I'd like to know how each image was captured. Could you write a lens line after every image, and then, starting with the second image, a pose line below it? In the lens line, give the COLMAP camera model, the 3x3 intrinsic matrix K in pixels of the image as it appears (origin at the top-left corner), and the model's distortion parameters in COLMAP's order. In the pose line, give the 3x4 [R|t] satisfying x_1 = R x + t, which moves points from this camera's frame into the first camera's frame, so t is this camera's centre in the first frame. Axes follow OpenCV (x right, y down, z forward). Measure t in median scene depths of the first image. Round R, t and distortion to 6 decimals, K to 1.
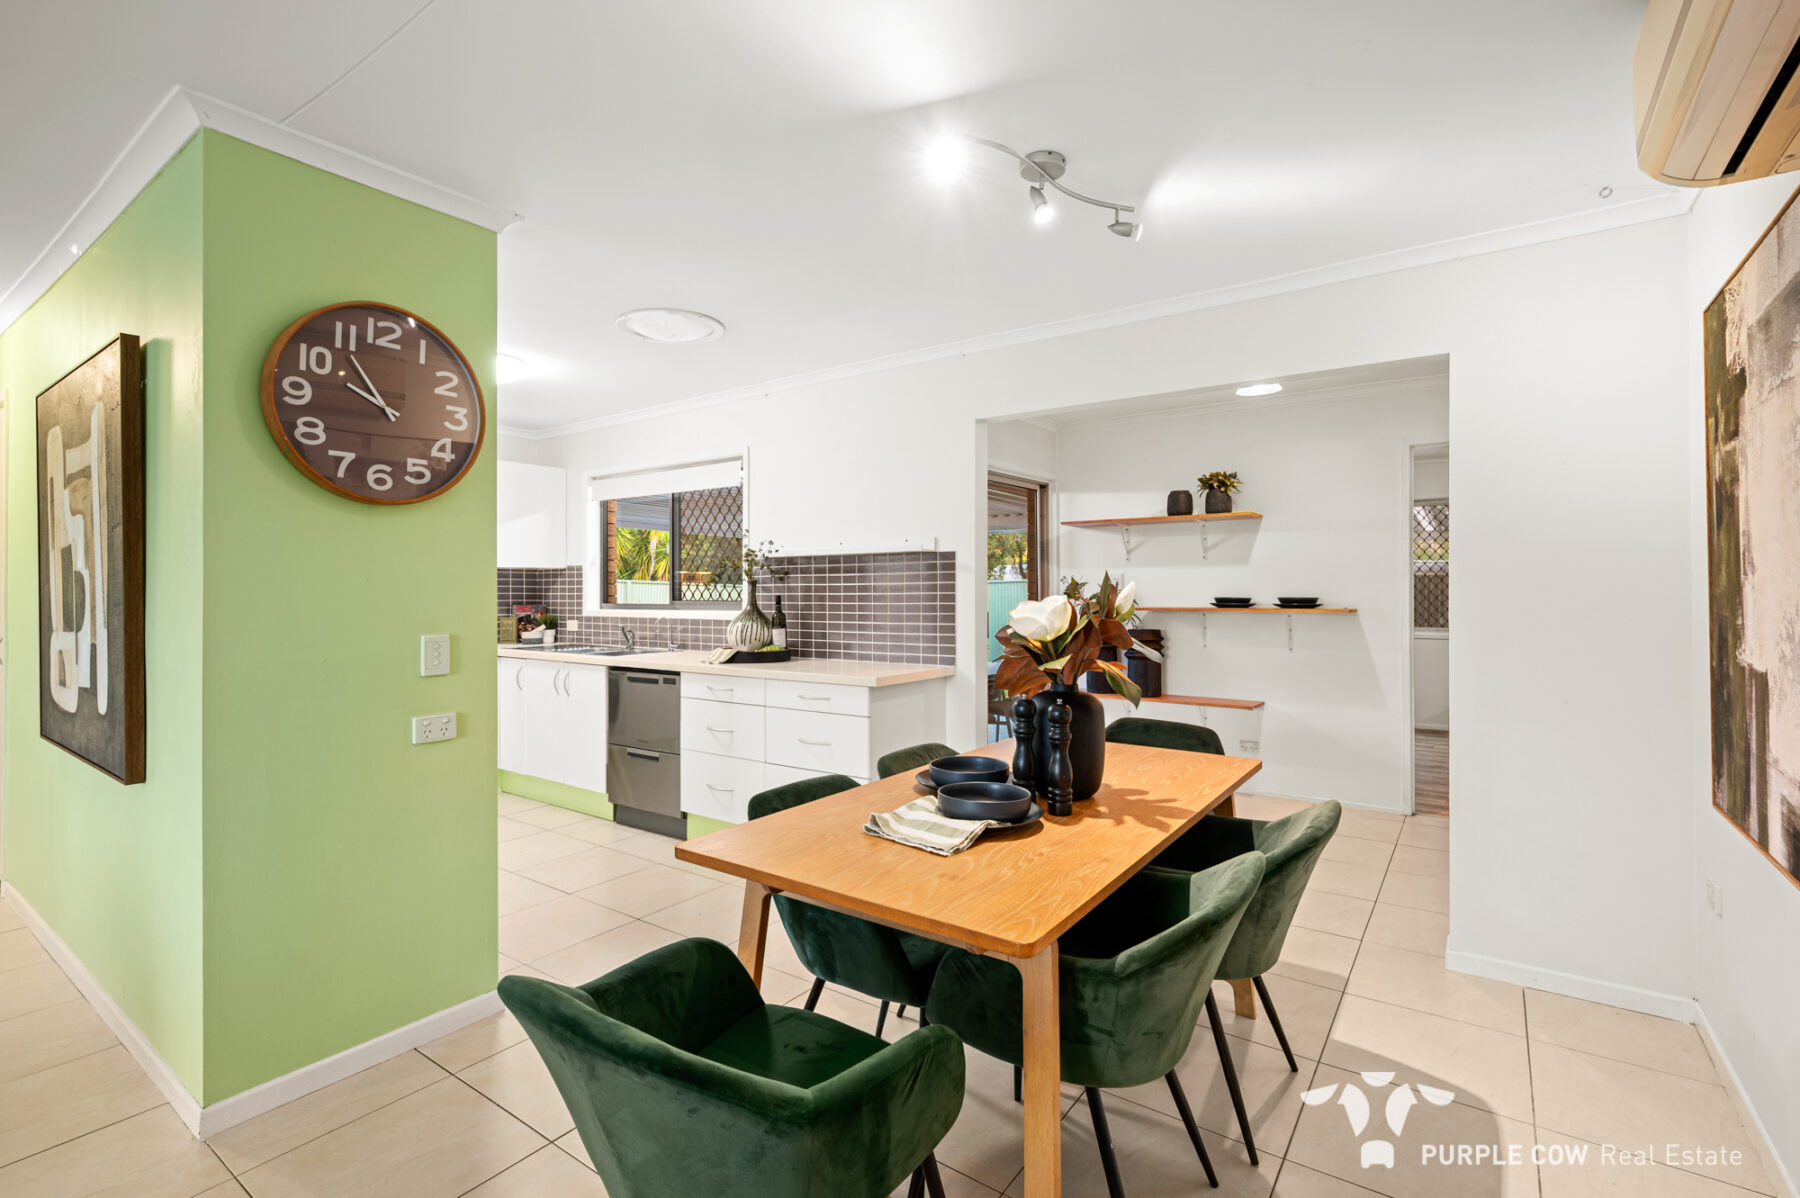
lens RADIAL K [[818.3, 0, 907.0], [0, 818.3, 586.1], [0, 0, 1]] dist [-0.001438, -0.000410]
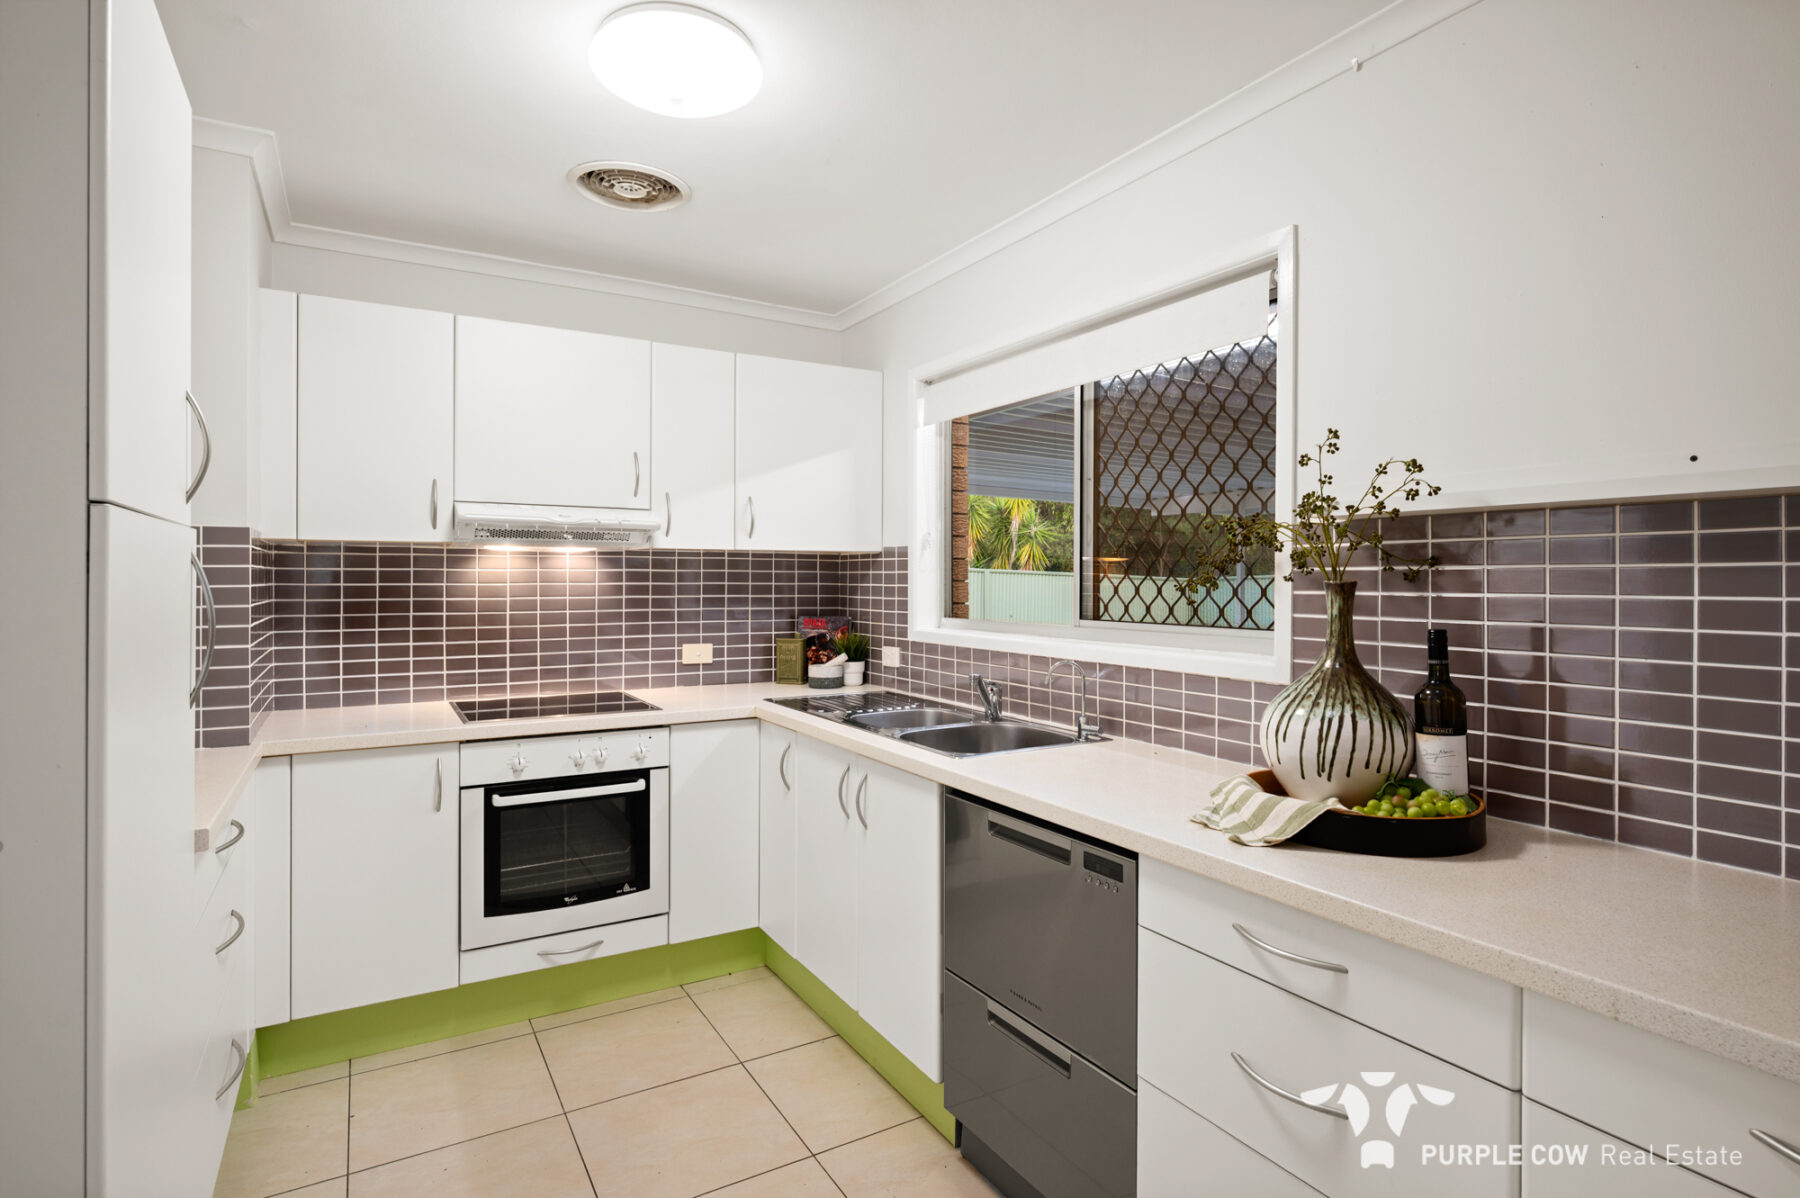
lens RADIAL K [[918.7, 0, 904.7], [0, 918.7, 586.6], [0, 0, 1]] dist [-0.000286, -0.000030]
pose [[0.914878, 0.009528, -0.403617, -0.154449], [-0.004243, 0.999893, 0.013986, -0.007297], [0.403707, -0.011083, 0.914821, 0.445160]]
